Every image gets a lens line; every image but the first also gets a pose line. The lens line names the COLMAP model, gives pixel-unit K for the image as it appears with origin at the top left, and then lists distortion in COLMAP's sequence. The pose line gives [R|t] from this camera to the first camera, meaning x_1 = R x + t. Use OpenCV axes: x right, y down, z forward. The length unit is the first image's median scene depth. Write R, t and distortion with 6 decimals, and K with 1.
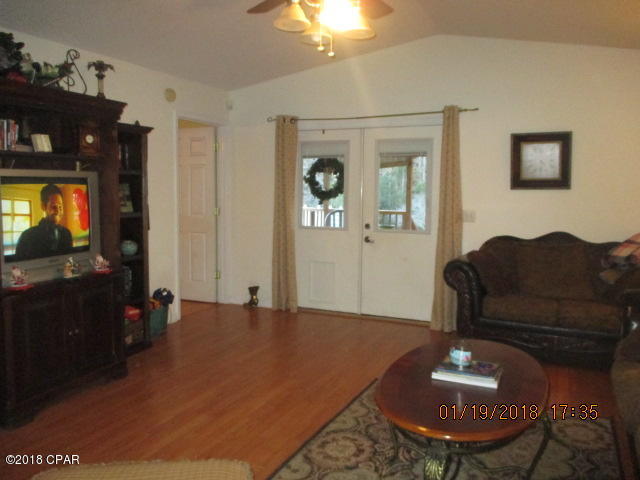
lens RADIAL K [[541.1, 0, 320.2], [0, 541.1, 225.4], [0, 0, 1]] dist [-0.012998, -0.014509]
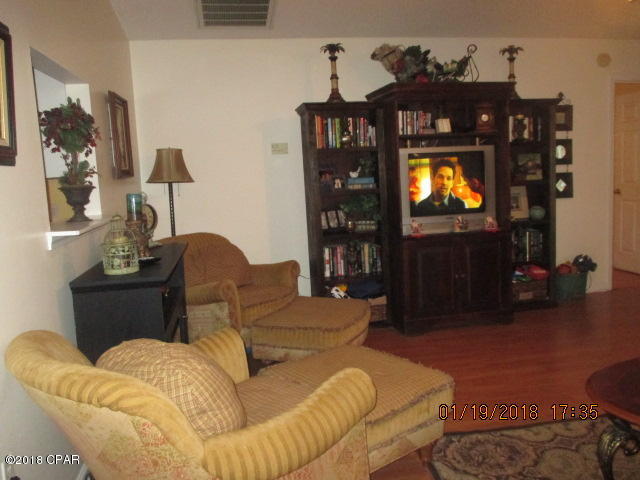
lens RADIAL K [[541.1, 0, 320.2], [0, 541.1, 225.4], [0, 0, 1]] dist [-0.012998, -0.014509]
pose [[0.561067, 0.058604, -0.825694, 0.318475], [-0.014852, 0.998043, 0.060745, 0.007870], [0.827637, -0.021819, 0.560839, 0.026549]]
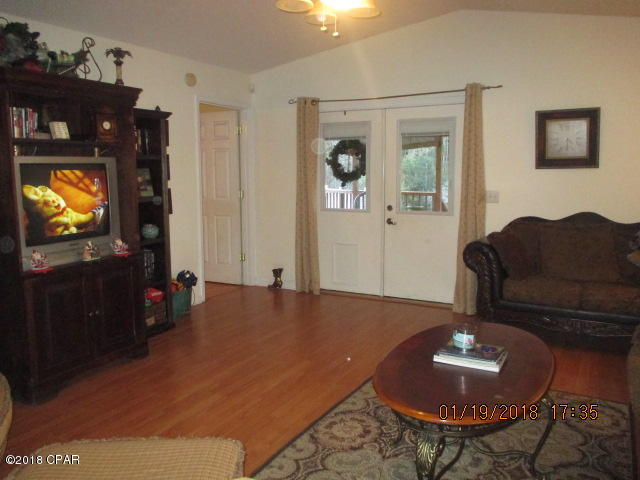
lens RADIAL K [[541.1, 0, 320.2], [0, 541.1, 225.4], [0, 0, 1]] dist [-0.012998, -0.014509]
pose [[0.997442, -0.006731, -0.071162, 0.041795], [0.009102, 0.999413, 0.033038, -0.000649], [0.070897, -0.033601, 0.996918, 0.002639]]
